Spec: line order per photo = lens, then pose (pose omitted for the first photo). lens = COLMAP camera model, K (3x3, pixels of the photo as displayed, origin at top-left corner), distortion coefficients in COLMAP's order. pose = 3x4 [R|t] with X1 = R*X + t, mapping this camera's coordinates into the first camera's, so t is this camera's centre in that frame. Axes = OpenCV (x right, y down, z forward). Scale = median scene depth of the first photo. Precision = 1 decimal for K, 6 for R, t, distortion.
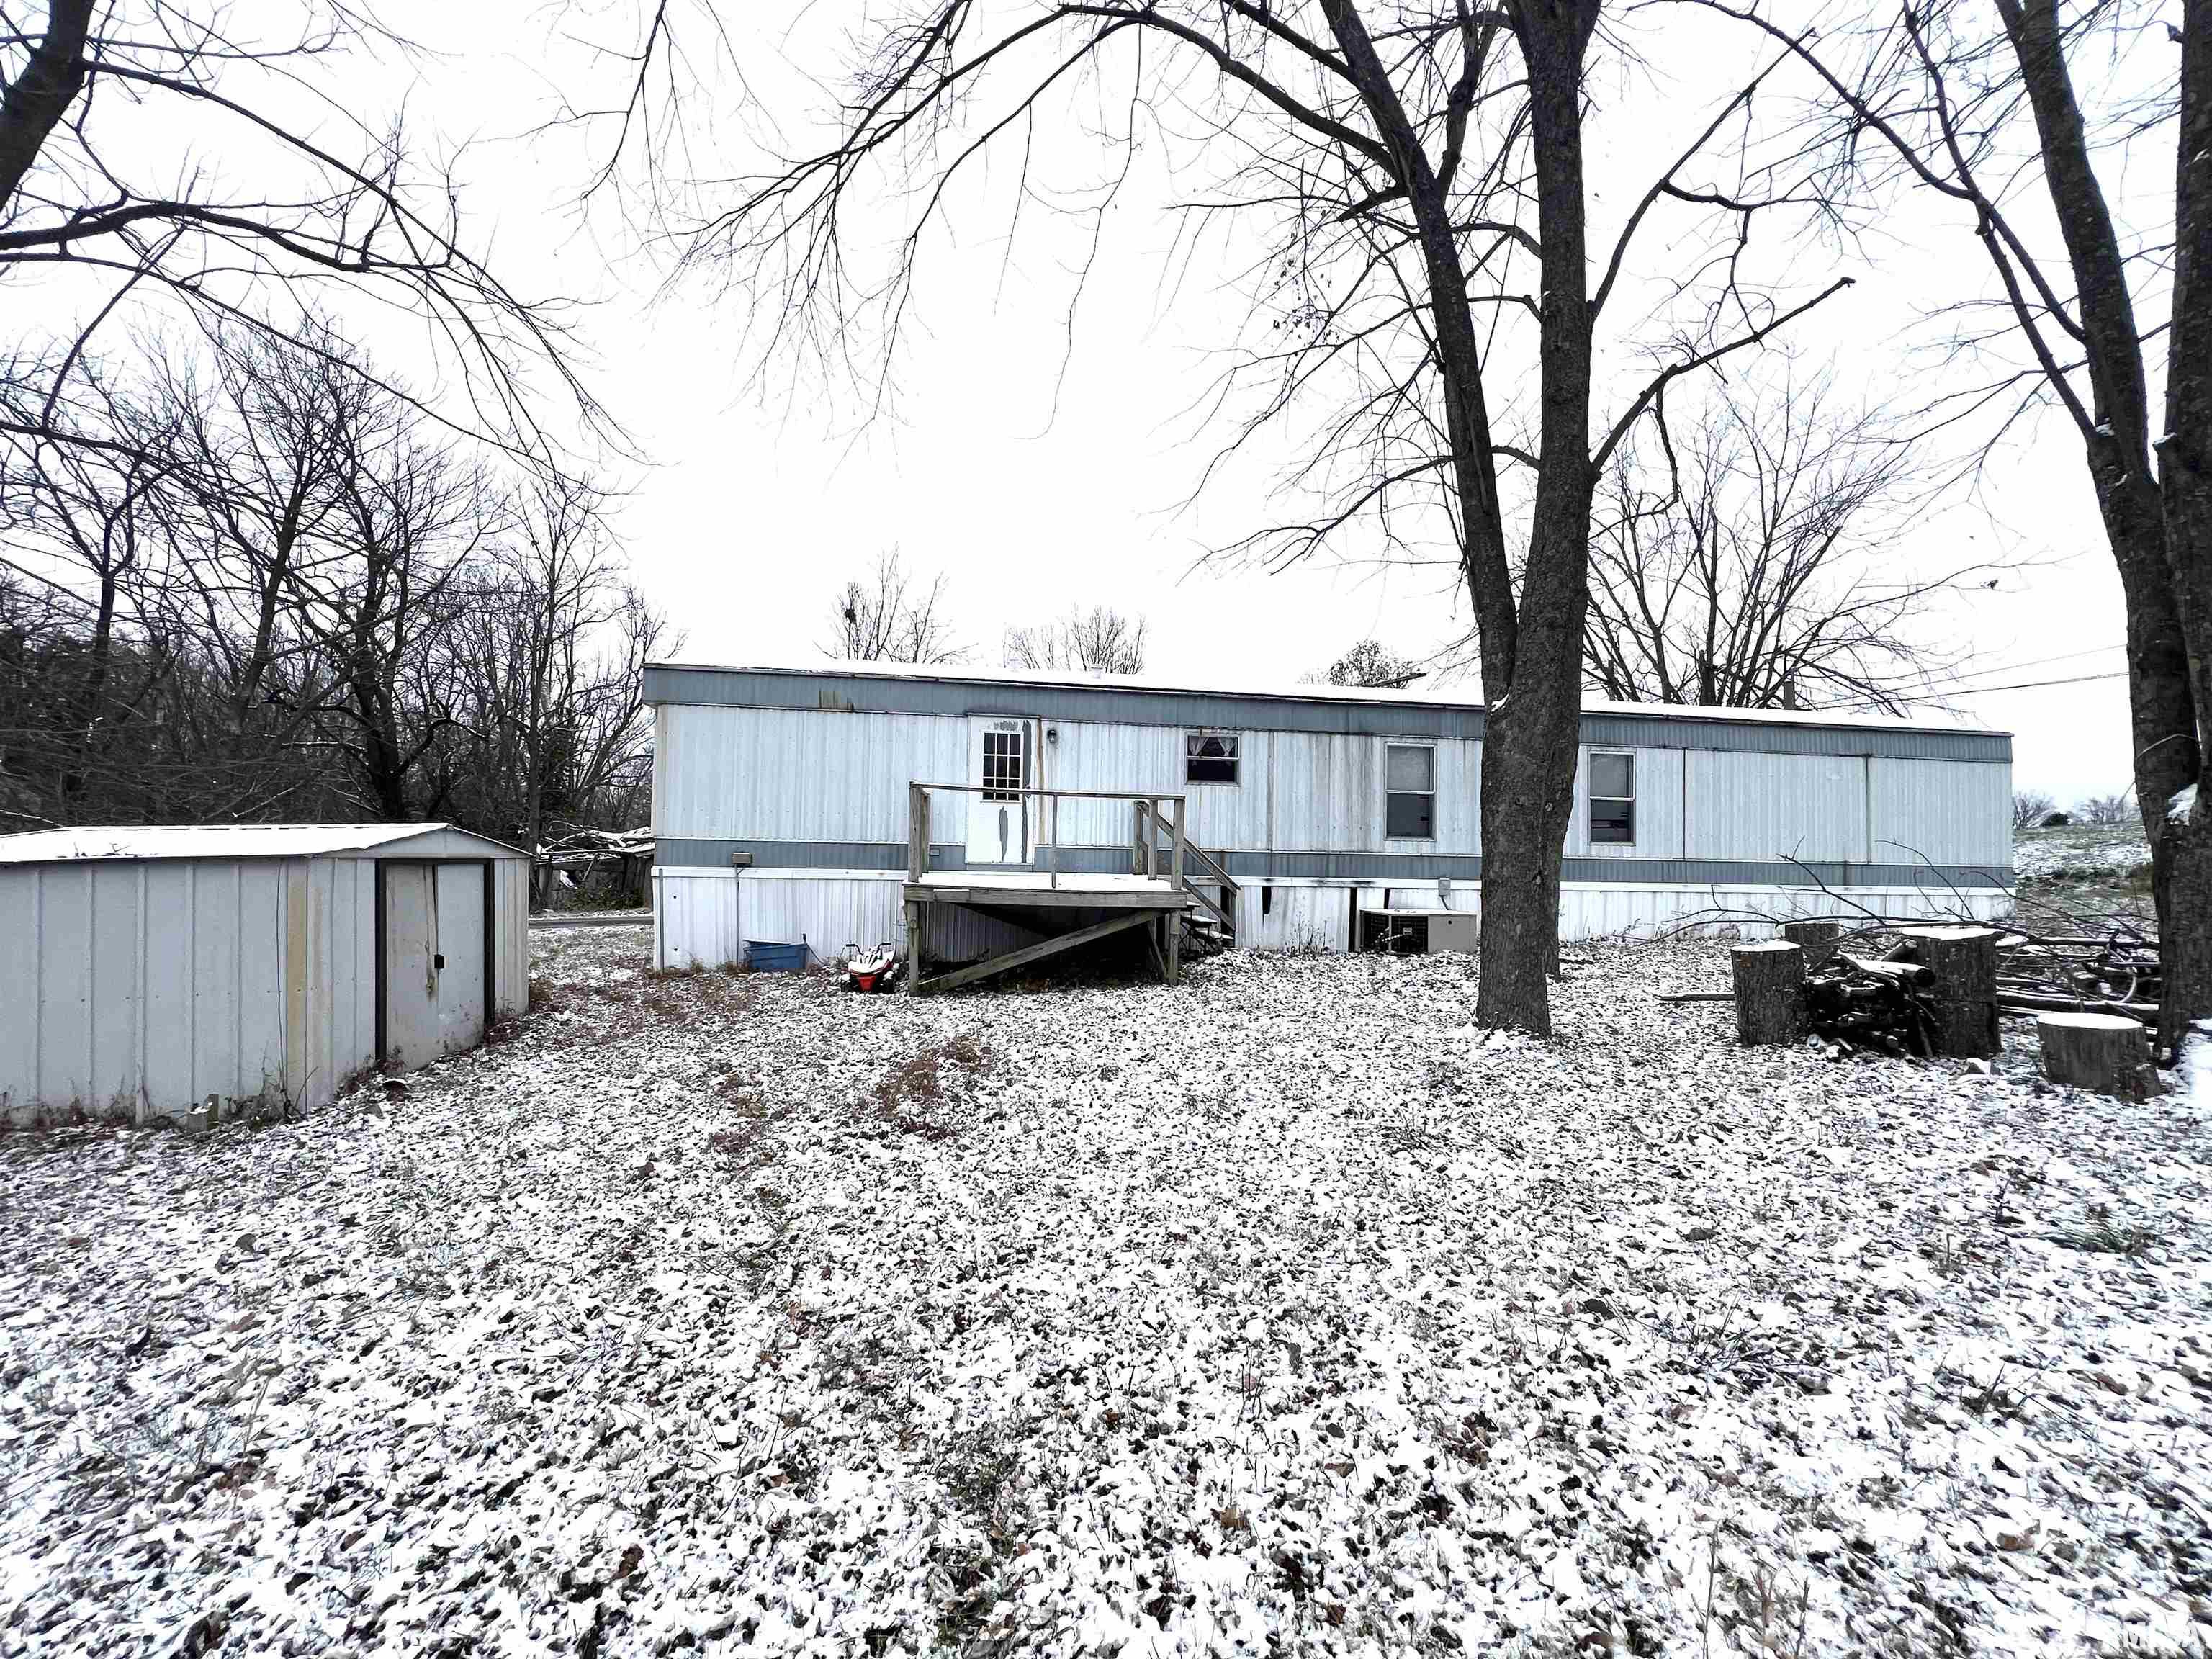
lens RADIAL K [[883.5, 0, 1106.2], [0, 883.5, 832.1], [0, 0, 1]] dist [0.000485, 0.000058]
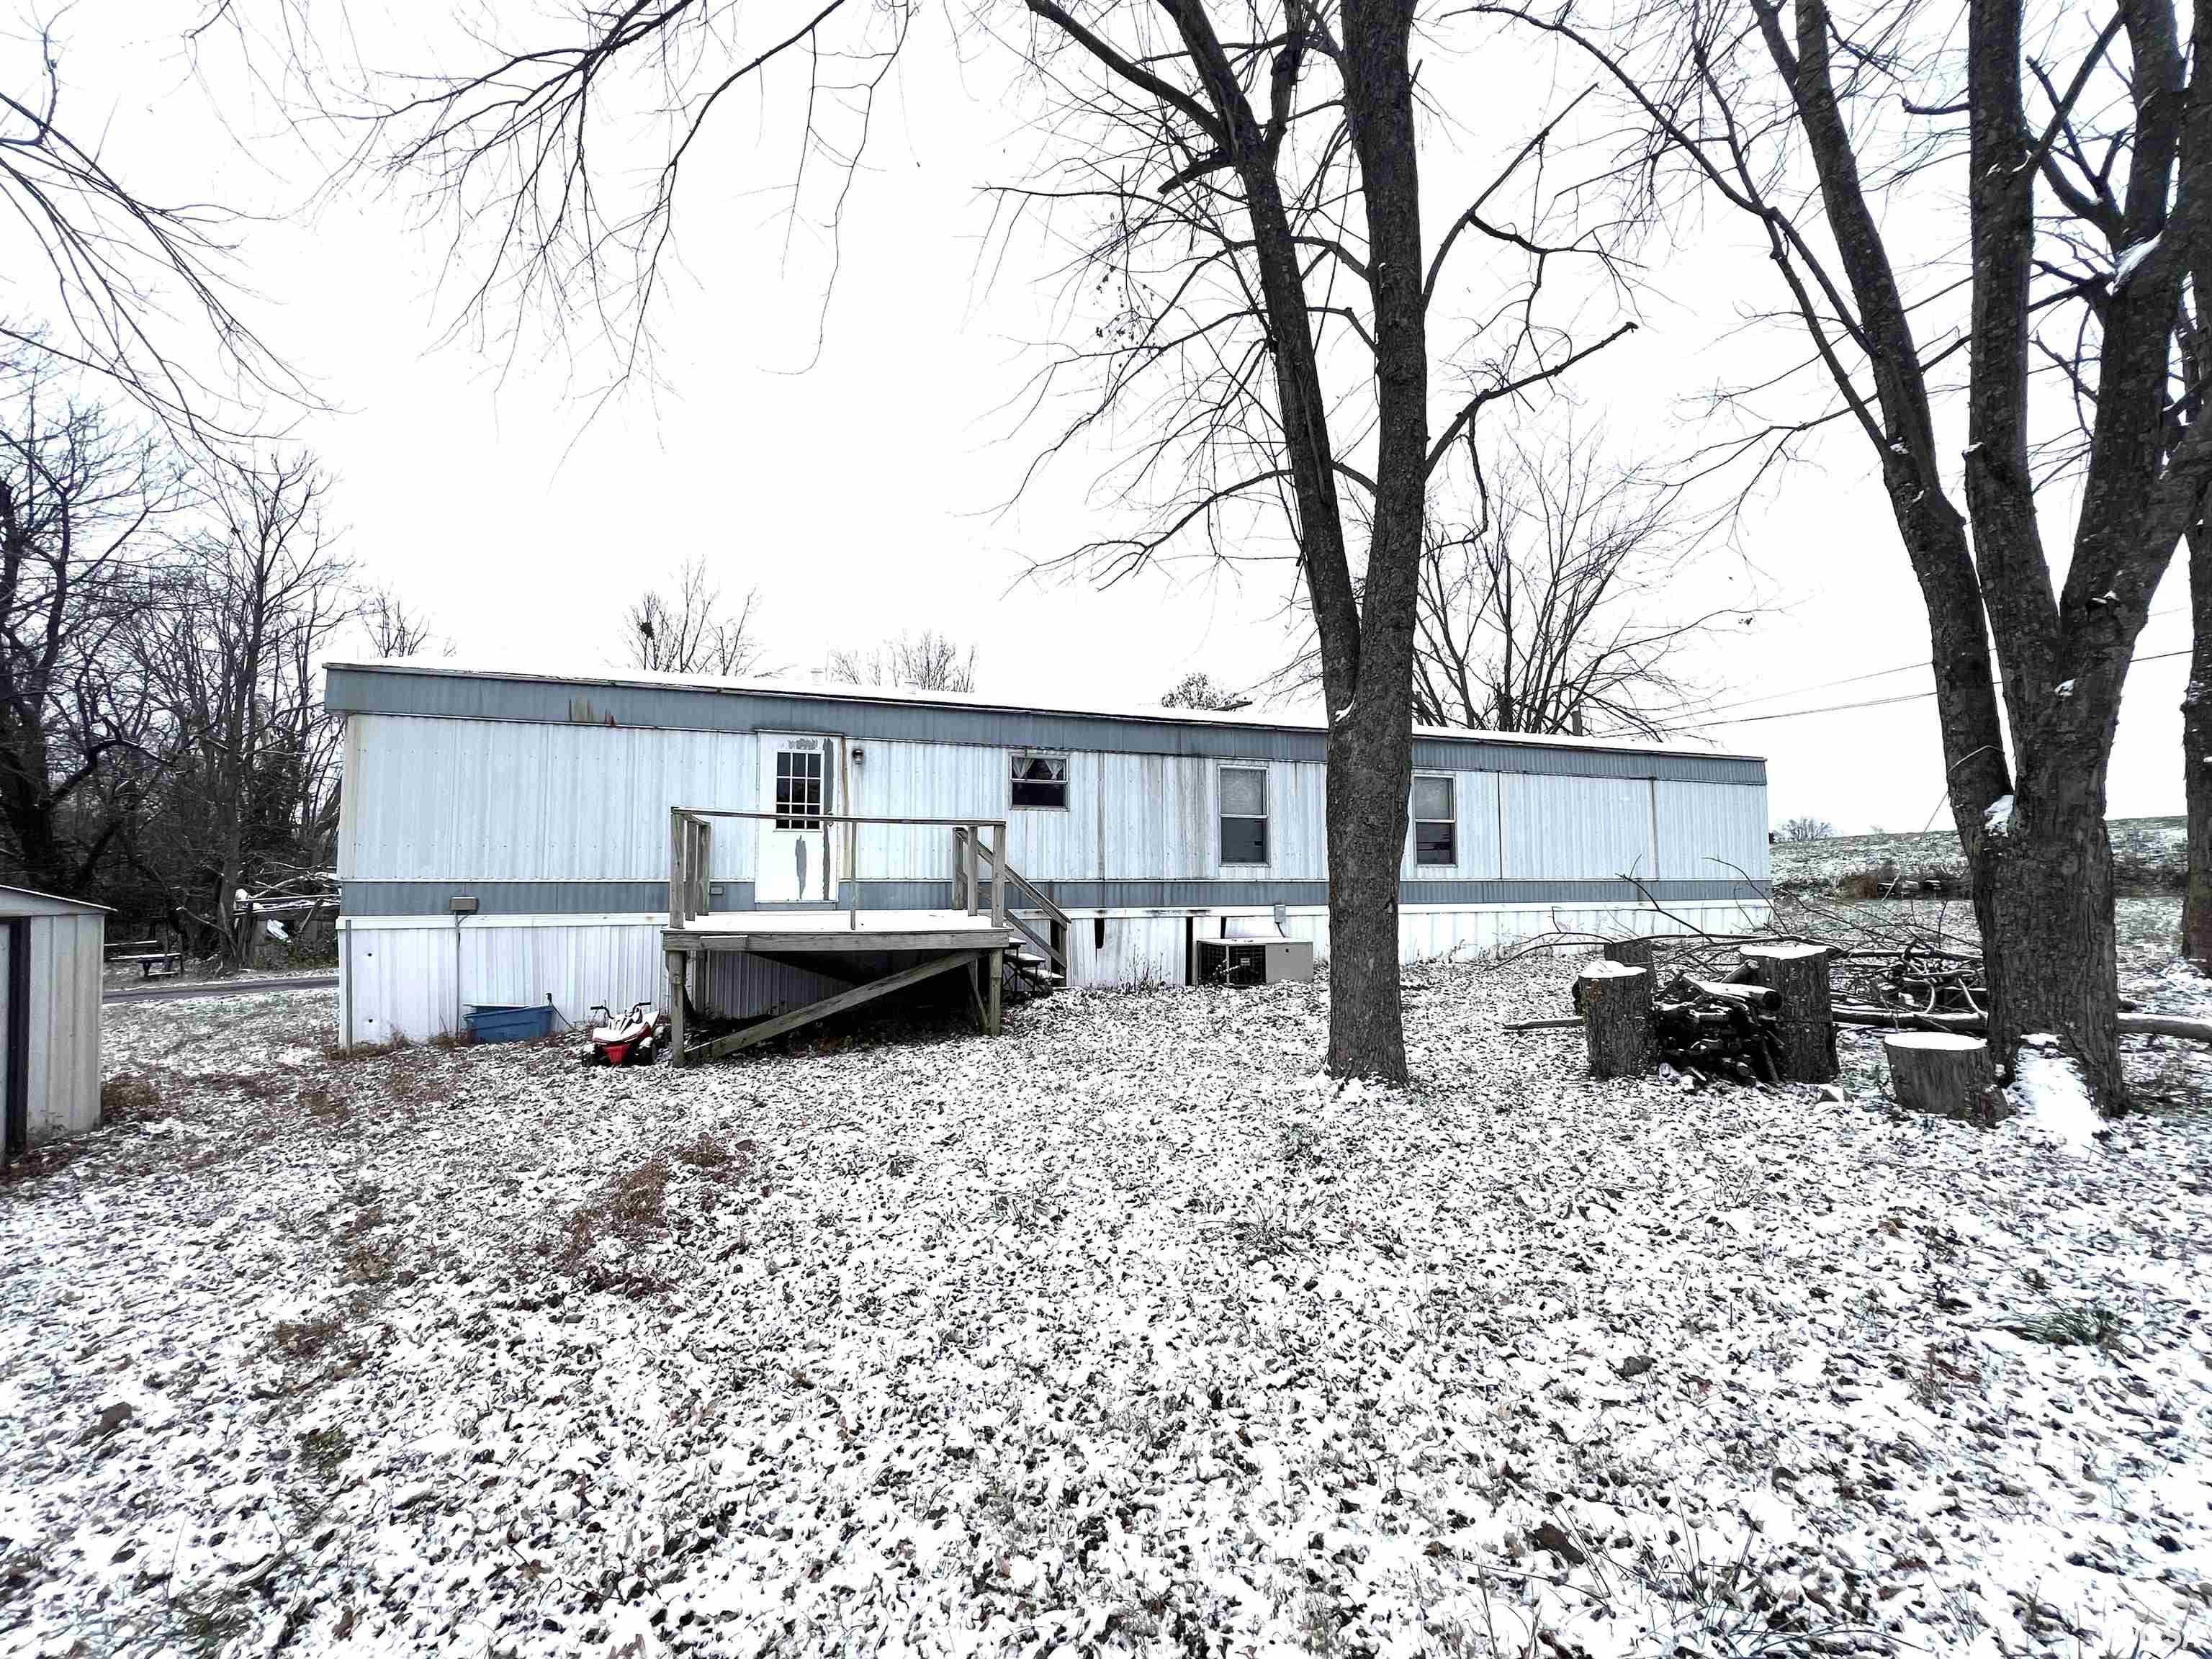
lens RADIAL K [[883.5, 0, 1106.2], [0, 883.5, 832.1], [0, 0, 1]] dist [0.000485, 0.000058]
pose [[0.983244, -0.011977, 0.181903, 0.030668], [0.018040, 0.999334, -0.031711, 0.000233], [-0.181402, 0.034461, 0.982805, 0.120549]]
